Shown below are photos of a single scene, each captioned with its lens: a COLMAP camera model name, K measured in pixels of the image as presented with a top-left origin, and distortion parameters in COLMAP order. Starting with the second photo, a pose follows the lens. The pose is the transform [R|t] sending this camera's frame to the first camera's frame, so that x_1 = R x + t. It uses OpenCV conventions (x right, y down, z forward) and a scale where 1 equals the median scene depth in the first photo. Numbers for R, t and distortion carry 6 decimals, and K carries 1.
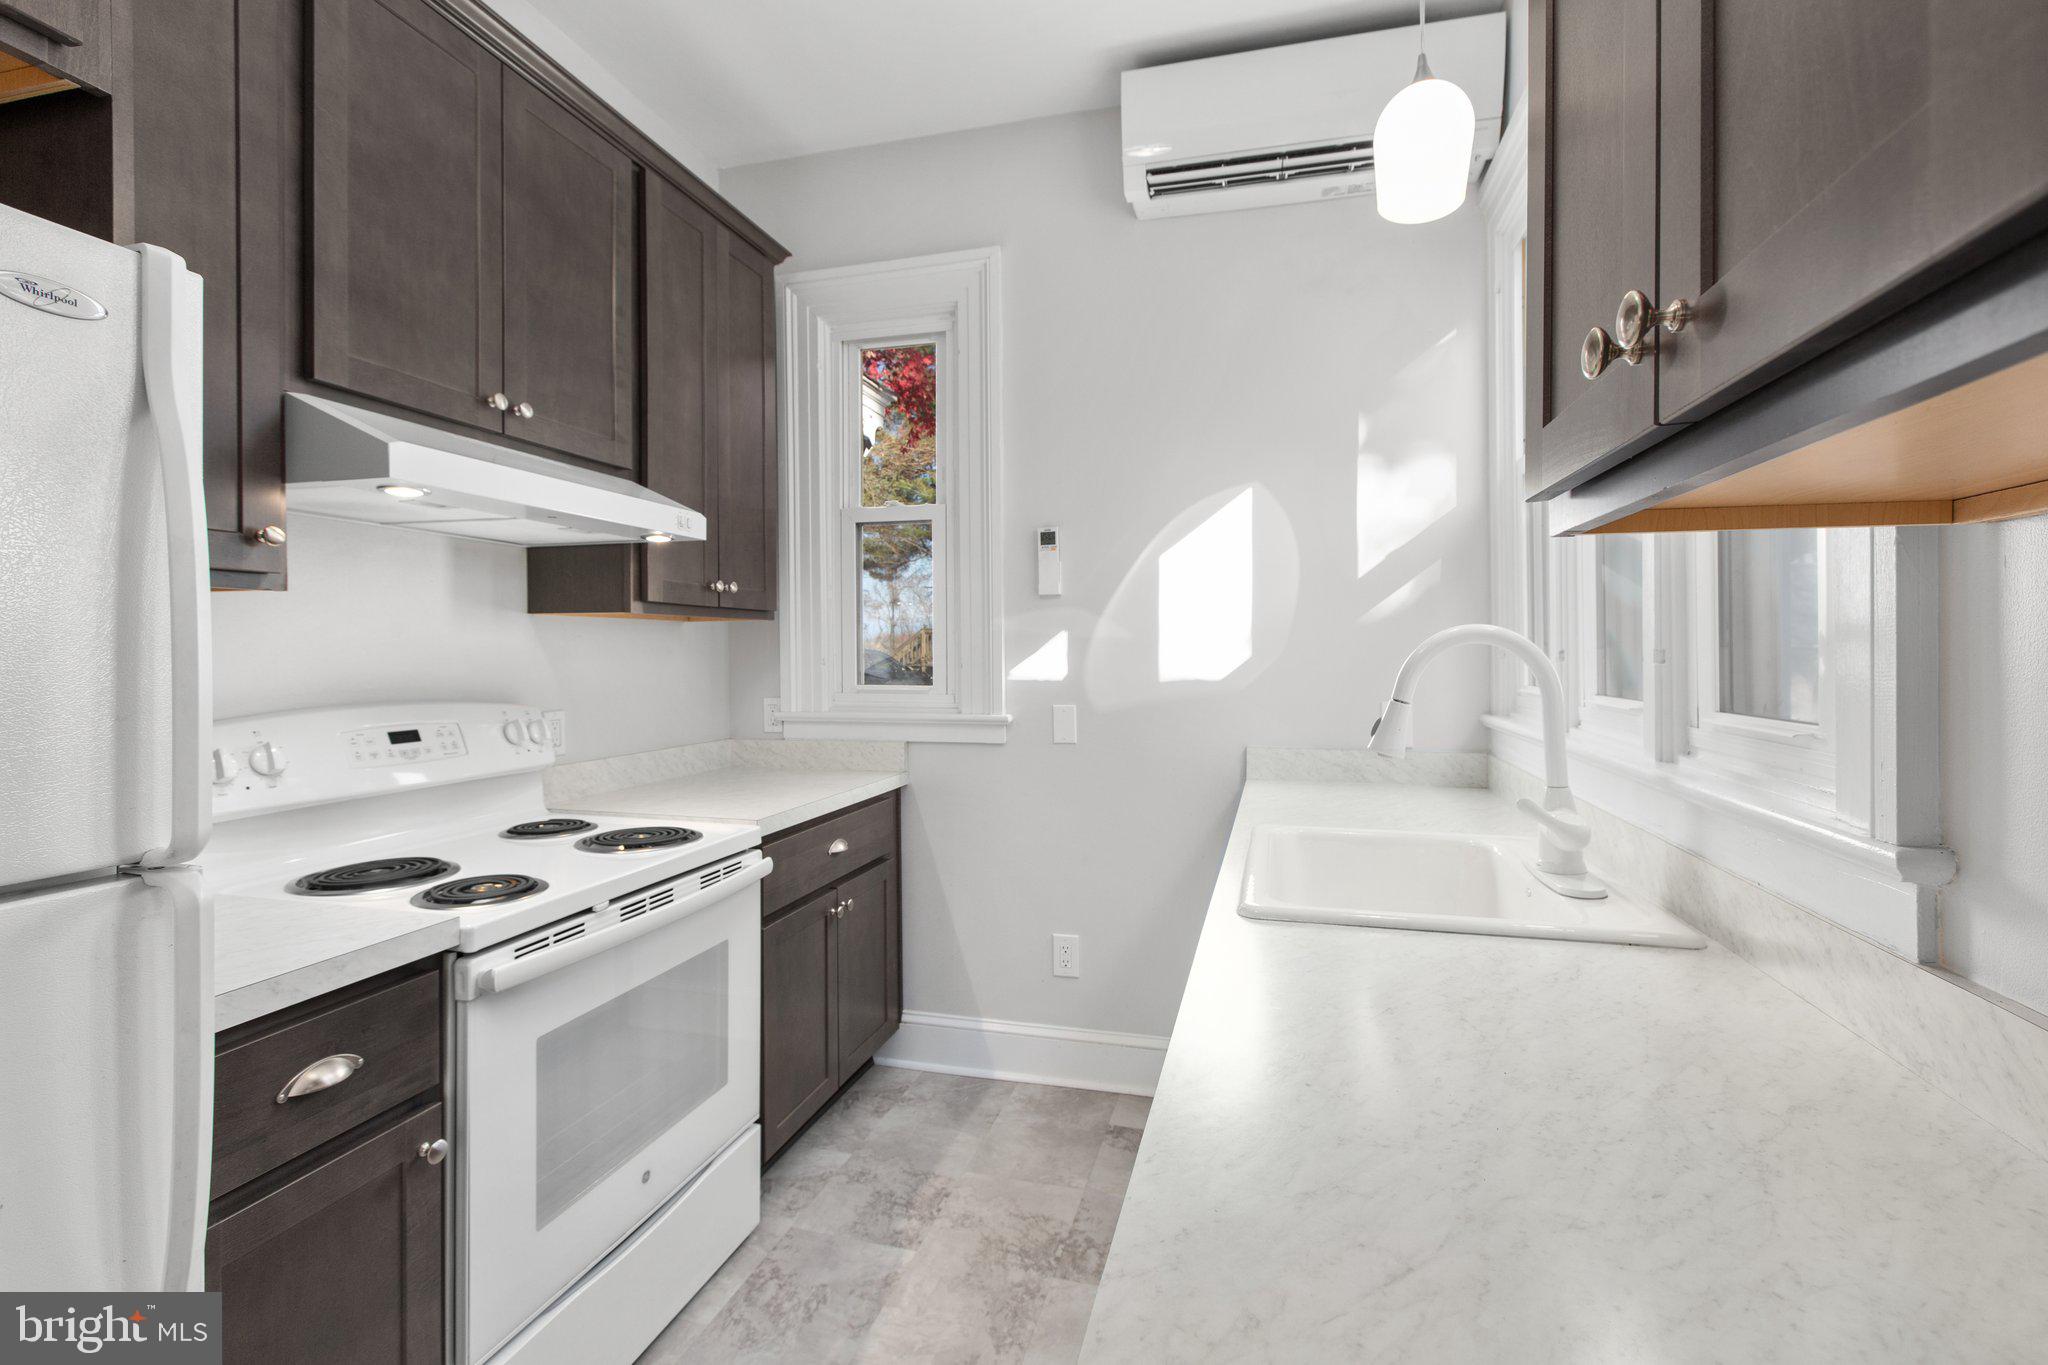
lens RADIAL K [[919.0, 0, 1022.3], [0, 919.0, 654.5], [0, 0, 1]] dist [0.000500, -0.000796]
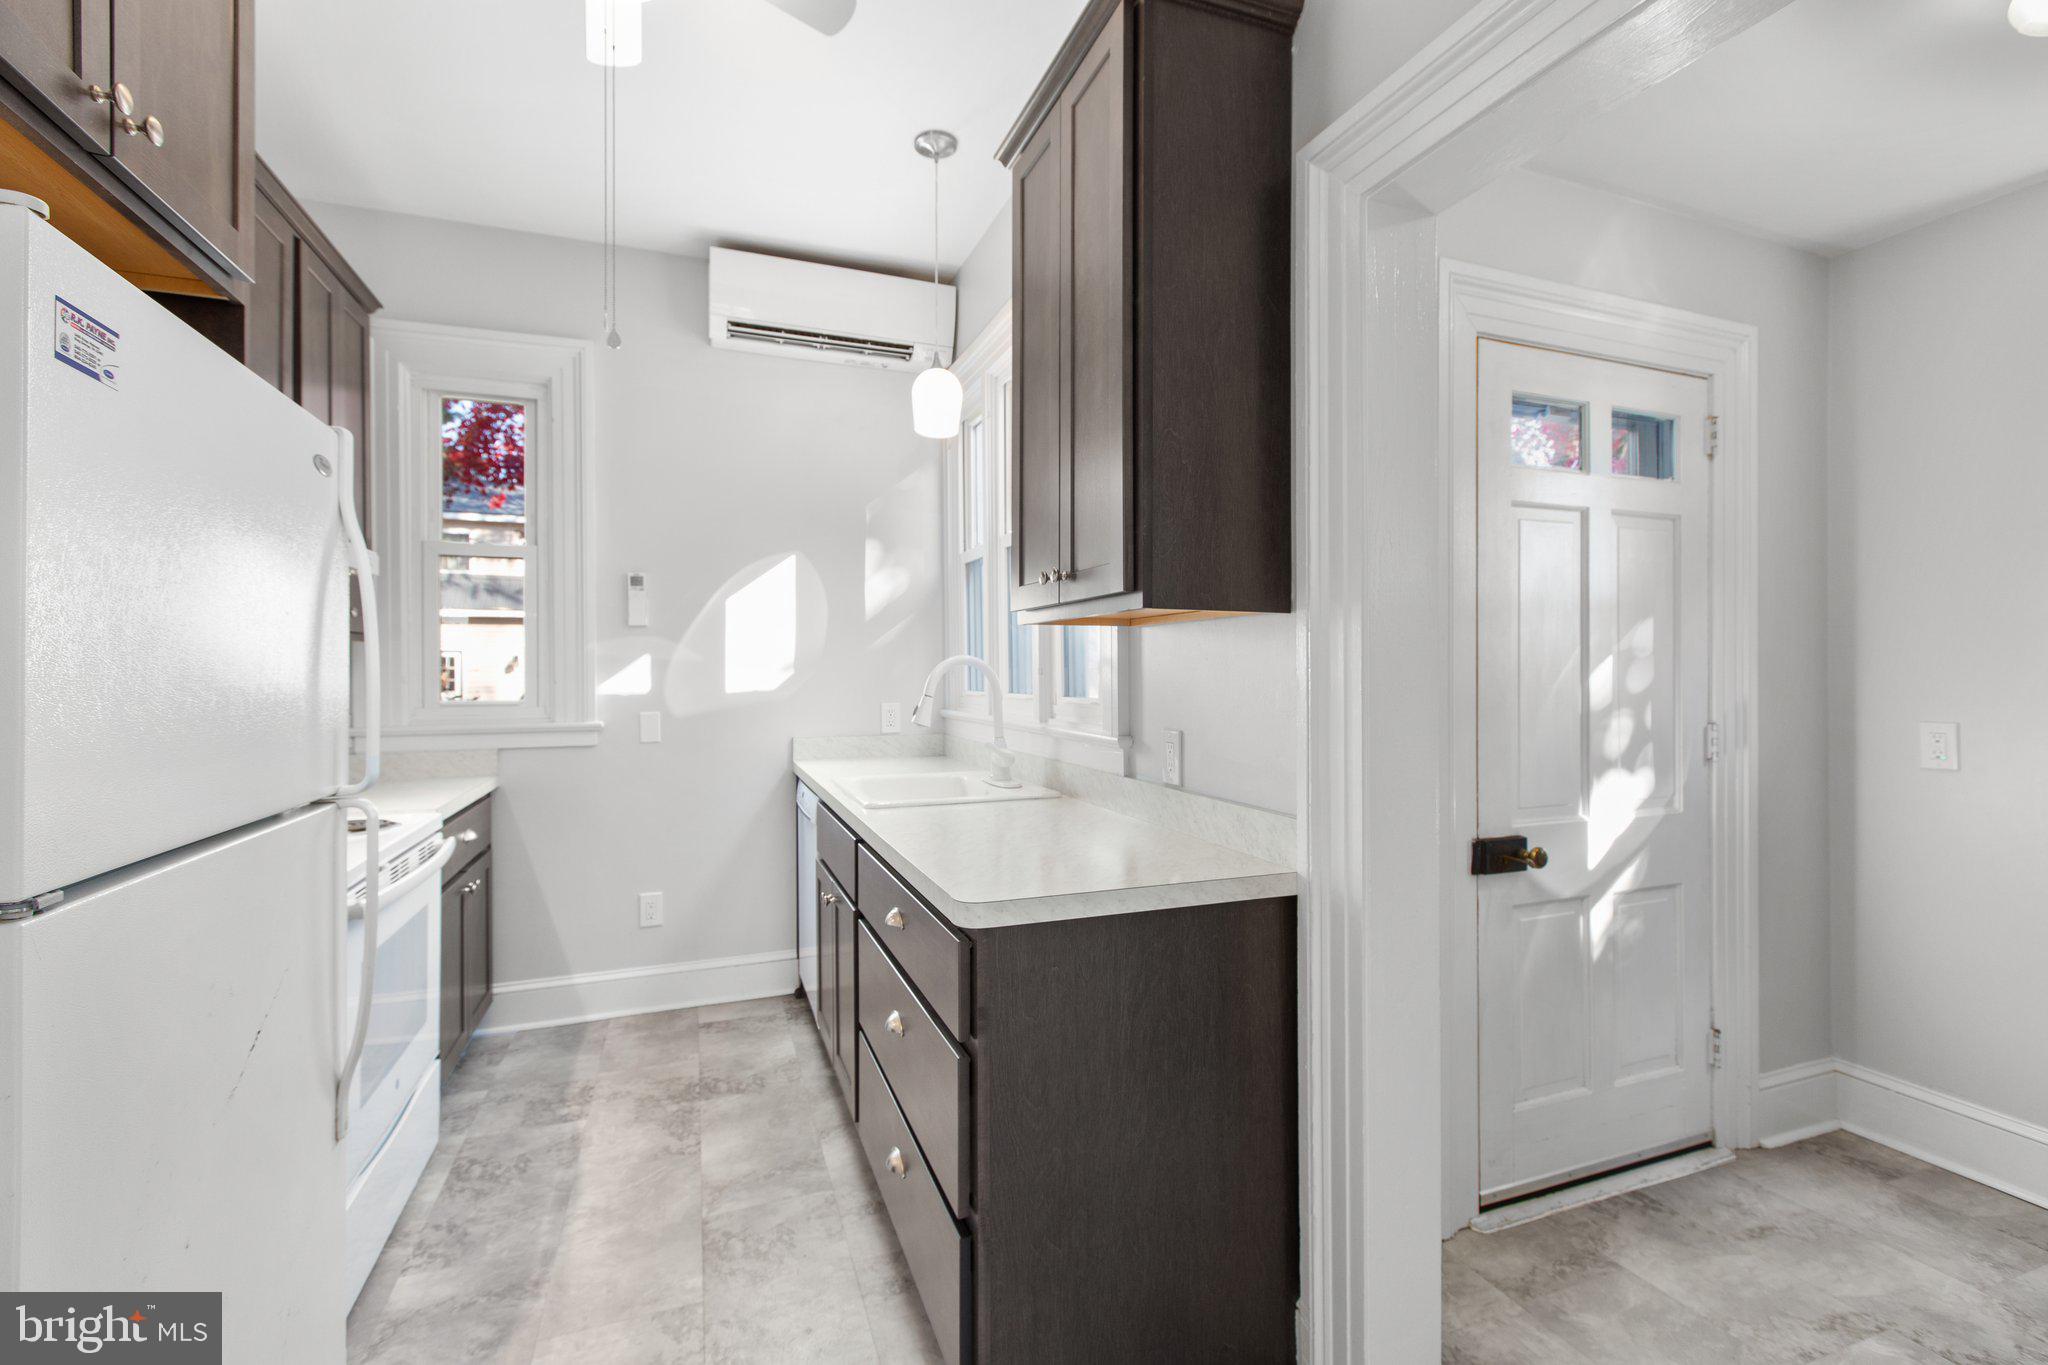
lens RADIAL K [[919.0, 0, 1022.5], [0, 919.0, 674.5], [0, 0, 1]] dist [0.000500, -0.000796]
pose [[0.810999, -0.003540, 0.585037, -0.317519], [0.003960, 0.999992, 0.000562, 0.004024], [-0.585034, 0.001861, 0.811007, -0.378105]]
